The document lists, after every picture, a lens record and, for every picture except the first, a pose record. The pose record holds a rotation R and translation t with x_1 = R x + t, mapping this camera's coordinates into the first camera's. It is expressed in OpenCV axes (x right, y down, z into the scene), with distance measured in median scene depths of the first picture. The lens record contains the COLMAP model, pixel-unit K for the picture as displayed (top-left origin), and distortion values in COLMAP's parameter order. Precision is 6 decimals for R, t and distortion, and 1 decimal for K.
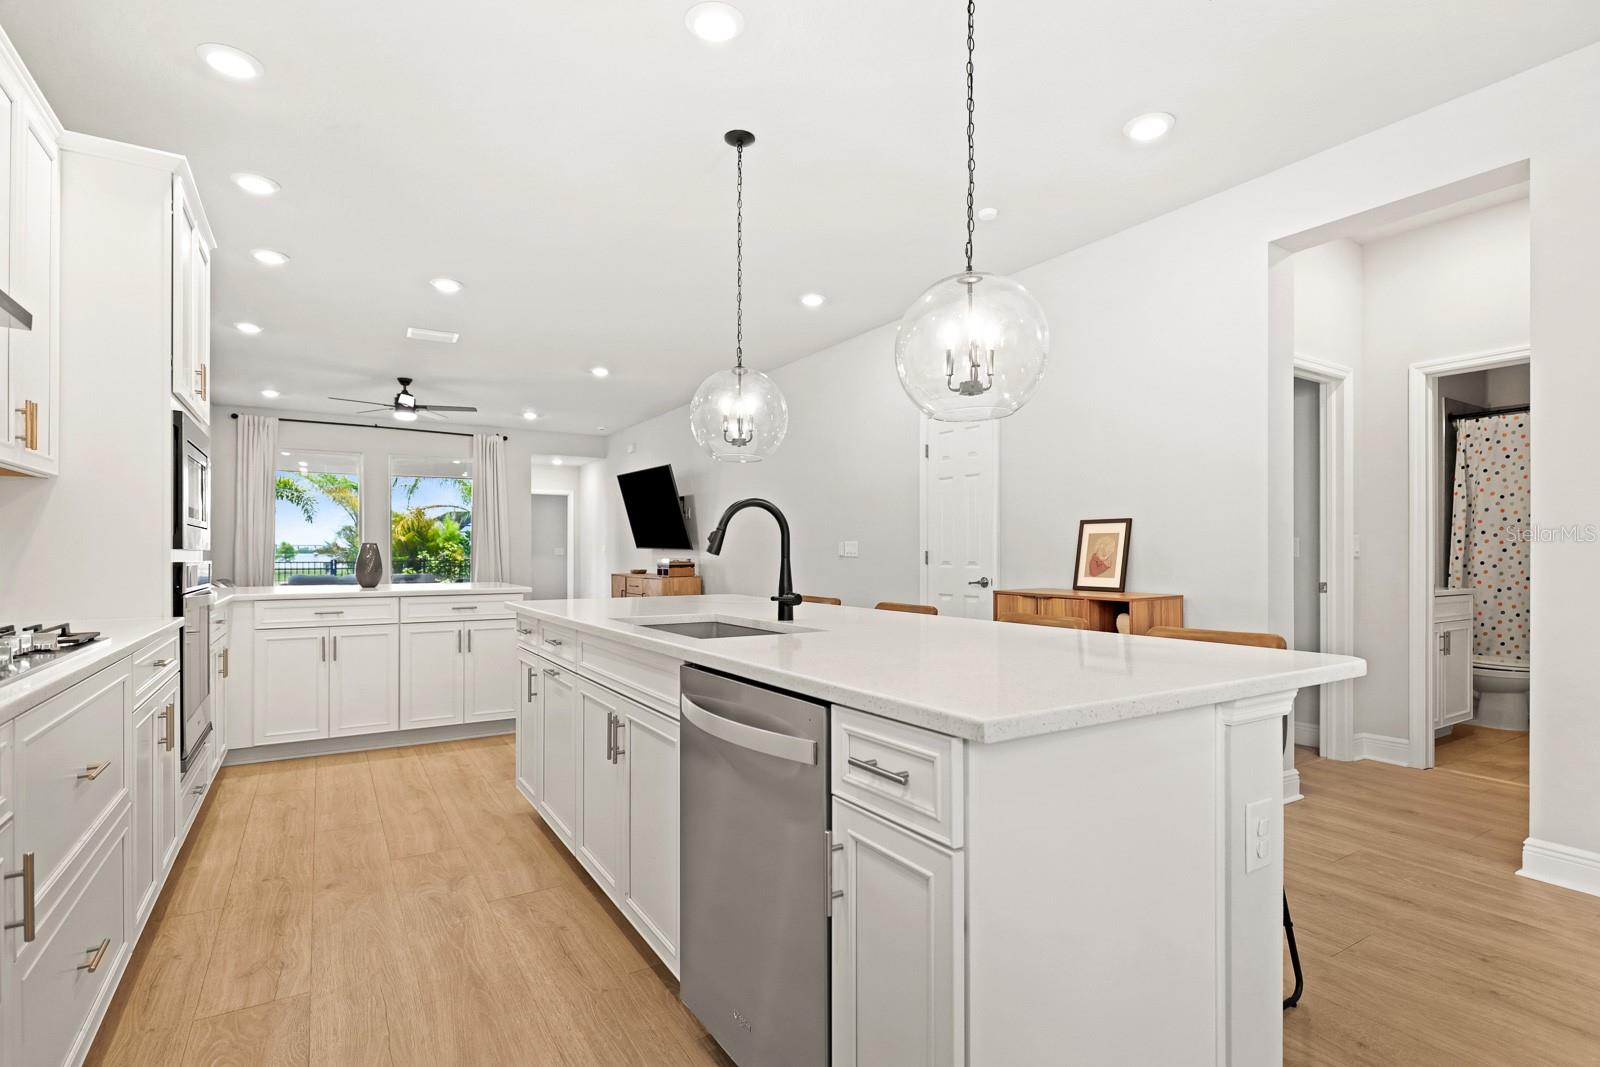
lens RADIAL K [[778.1, 0, 802.3], [0, 778.1, 551.8], [0, 0, 1]] dist [0.000289, -0.000776]
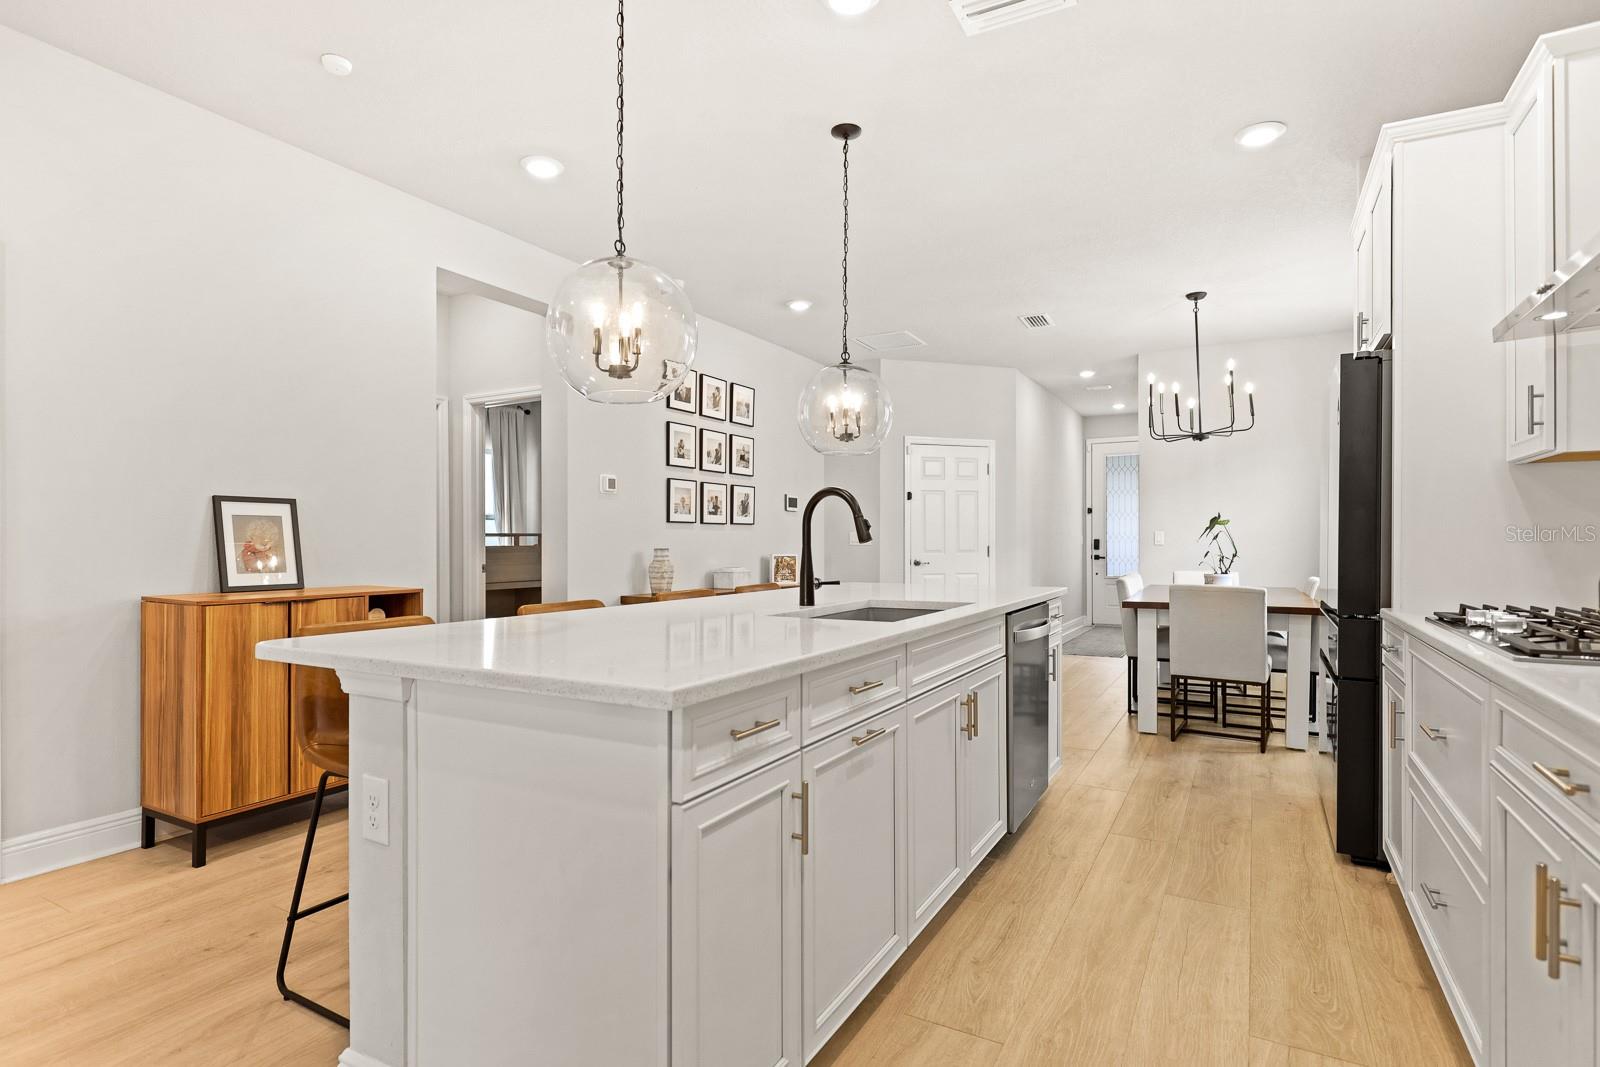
lens RADIAL K [[792.3, 0, 806.6], [0, 792.3, 539.0], [0, 0, 1]] dist [-0.000893, 0.000200]
pose [[-0.481187, 0.001954, 0.876616, -0.713798], [-0.001926, 0.999993, -0.003286, 0.001146], [-0.876616, -0.003270, -0.481180, 1.135056]]
